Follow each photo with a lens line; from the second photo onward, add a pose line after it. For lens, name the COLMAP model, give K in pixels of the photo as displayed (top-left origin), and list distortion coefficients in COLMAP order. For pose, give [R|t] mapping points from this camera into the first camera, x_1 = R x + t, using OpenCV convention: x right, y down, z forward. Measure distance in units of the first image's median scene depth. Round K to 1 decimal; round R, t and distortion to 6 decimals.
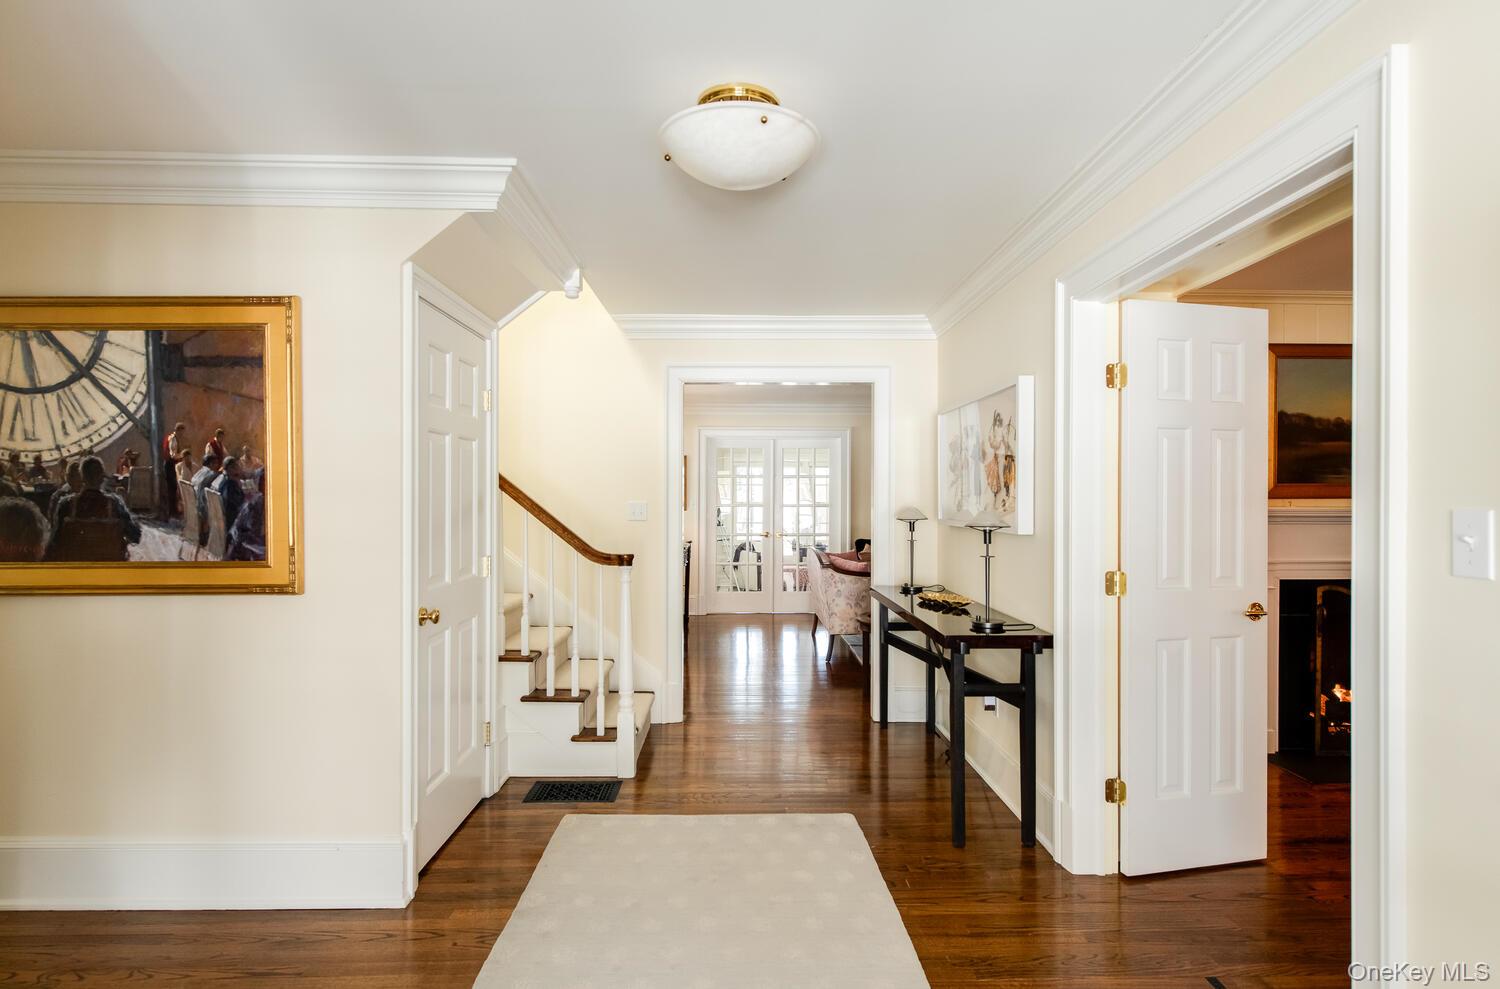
lens RADIAL K [[721.5, 0, 753.6], [0, 721.5, 499.6], [0, 0, 1]] dist [0.003218, 0.000274]
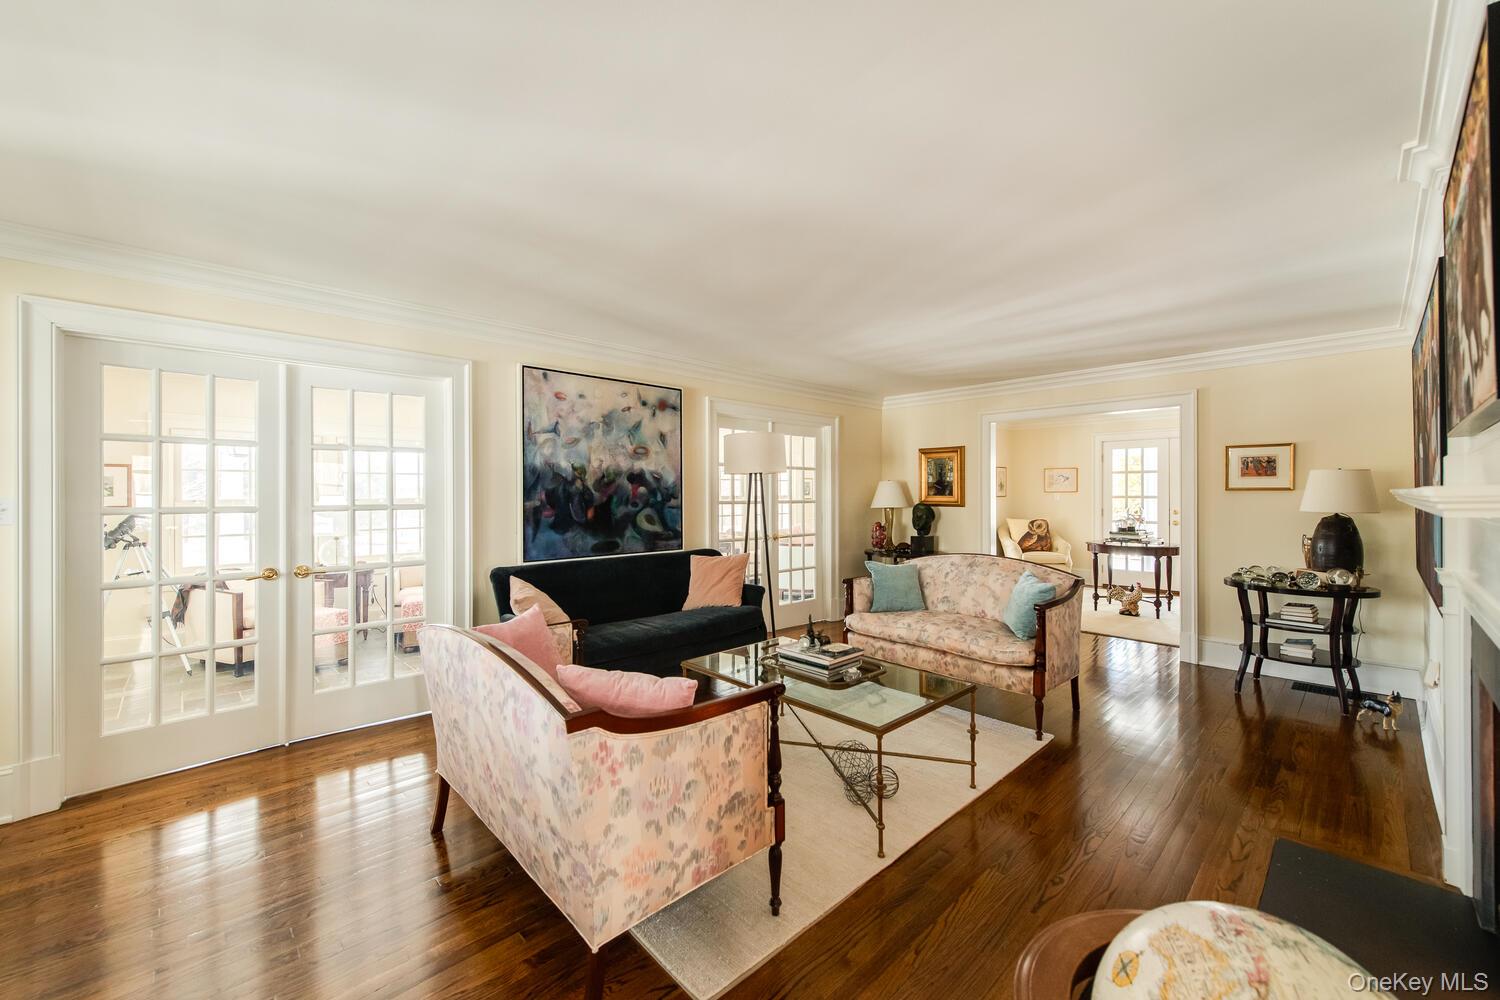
lens RADIAL K [[587.5, 0, 750.0], [0, 587.5, 500.0], [0, 0, 1]] dist [0.001627, 0.000188]
pose [[0.739771, -0.005259, 0.672839, -0.006519], [-0.000364, 0.999966, 0.008216, 0.000094], [-0.672859, -0.006322, 0.739744, 0.534278]]
